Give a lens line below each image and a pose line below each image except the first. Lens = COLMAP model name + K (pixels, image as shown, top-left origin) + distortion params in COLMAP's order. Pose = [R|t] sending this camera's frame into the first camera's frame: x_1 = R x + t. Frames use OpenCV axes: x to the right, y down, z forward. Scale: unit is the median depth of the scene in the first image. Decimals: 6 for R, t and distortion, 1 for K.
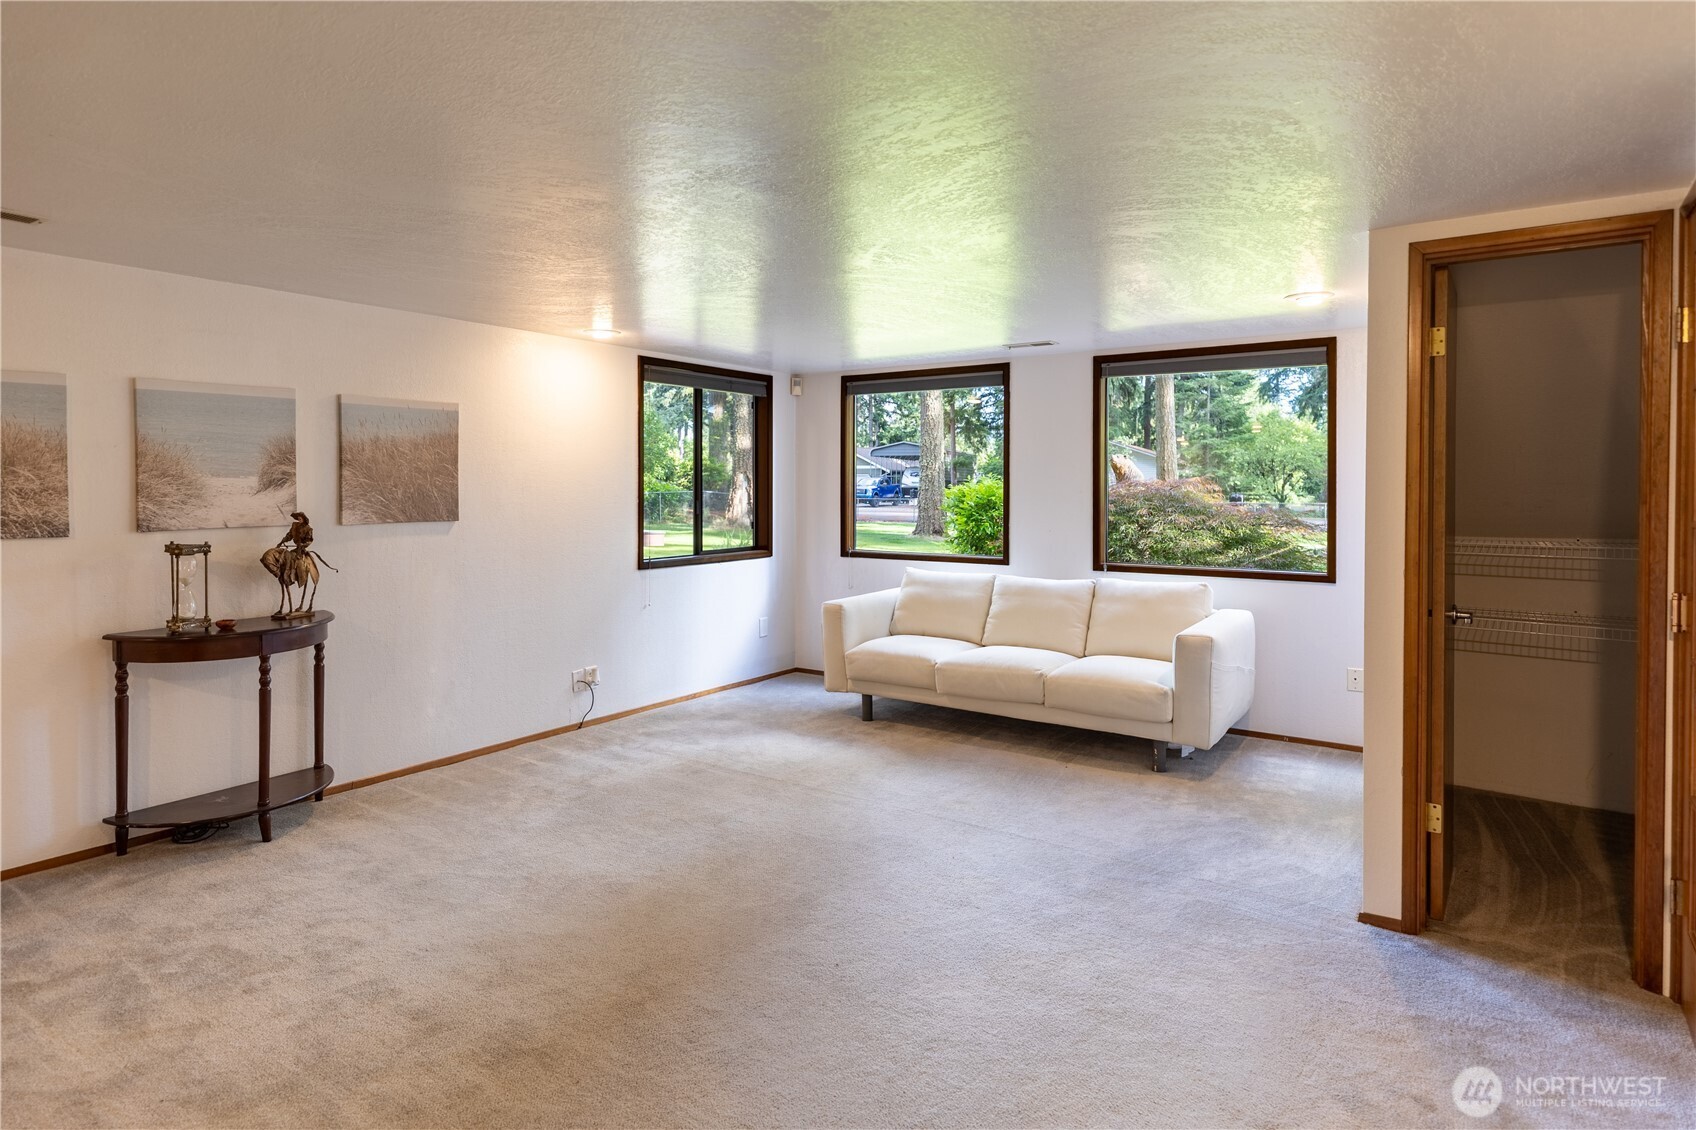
lens RADIAL K [[922.5, 0, 848.8], [0, 922.5, 494.0], [0, 0, 1]] dist [0.000799, 0.000316]
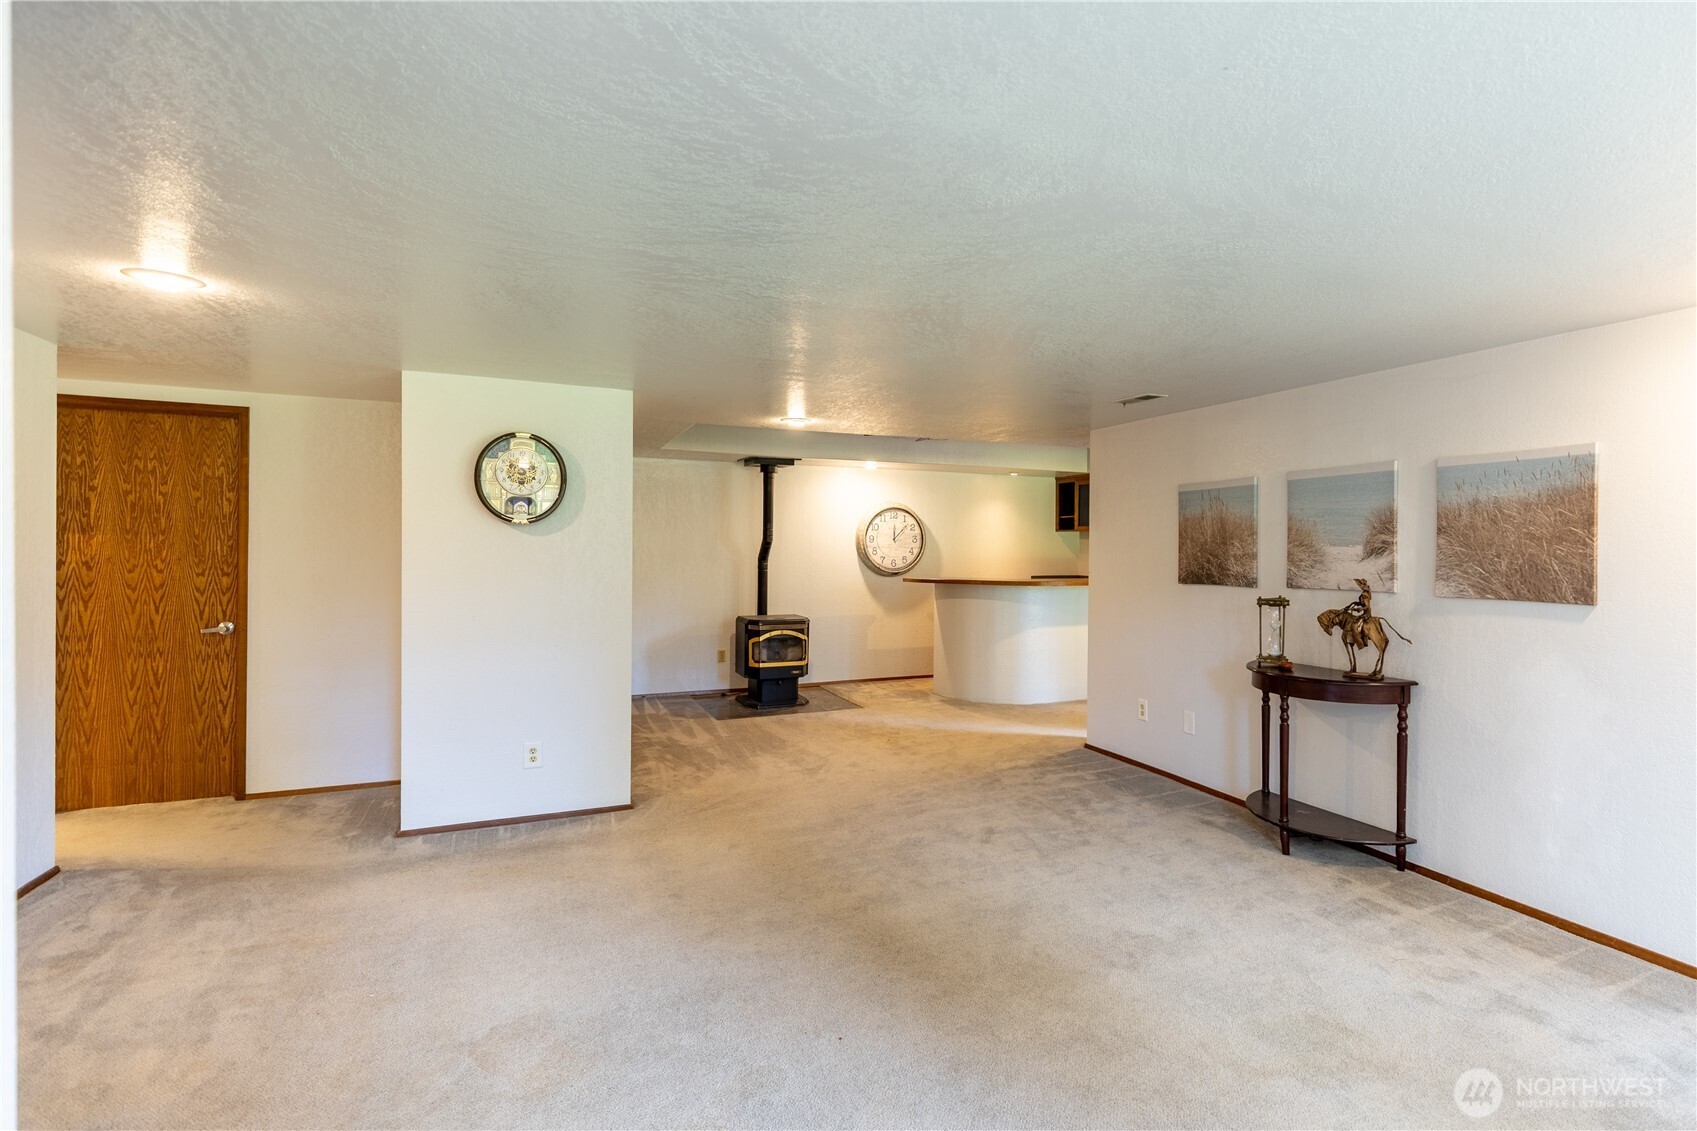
lens RADIAL K [[763.4, 0, 850.1], [0, 763.4, 545.8], [0, 0, 1]] dist [0.000064, 0.000008]
pose [[-0.530067, -0.001912, -0.847954, 0.454672], [-0.011564, 0.999921, 0.004974, -0.015880], [0.847877, 0.012442, -0.530047, 0.954075]]
